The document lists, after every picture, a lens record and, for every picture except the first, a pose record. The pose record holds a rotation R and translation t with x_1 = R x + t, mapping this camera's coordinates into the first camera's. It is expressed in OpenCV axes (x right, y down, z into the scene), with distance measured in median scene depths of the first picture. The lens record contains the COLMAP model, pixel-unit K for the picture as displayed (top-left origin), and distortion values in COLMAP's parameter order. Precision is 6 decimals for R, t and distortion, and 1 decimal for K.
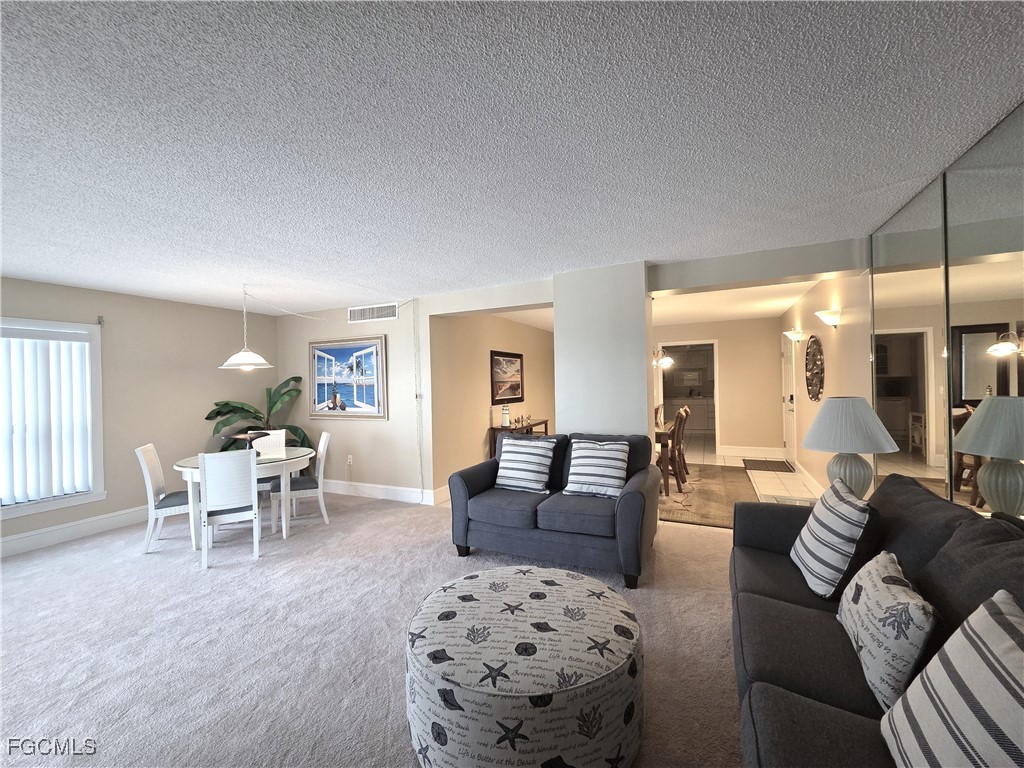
lens RADIAL K [[420.7, 0, 508.4], [0, 420.7, 386.3], [0, 0, 1]] dist [-0.004329, -0.000311]
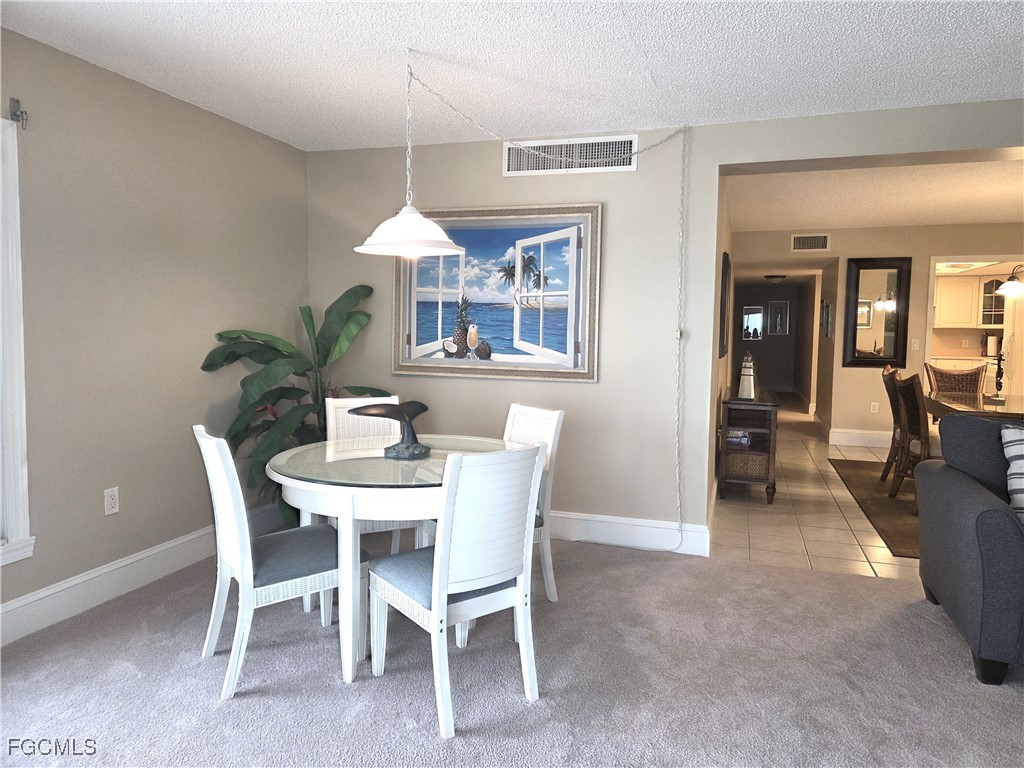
lens RADIAL K [[676.4, 0, 513.6], [0, 676.4, 377.9], [0, 0, 1]] dist [0.018353, -0.009280]
pose [[0.990771, 0.028145, 0.132590, -0.472424], [-0.036475, 0.997482, 0.060827, 0.030807], [-0.130544, -0.065102, 0.989303, 0.230496]]
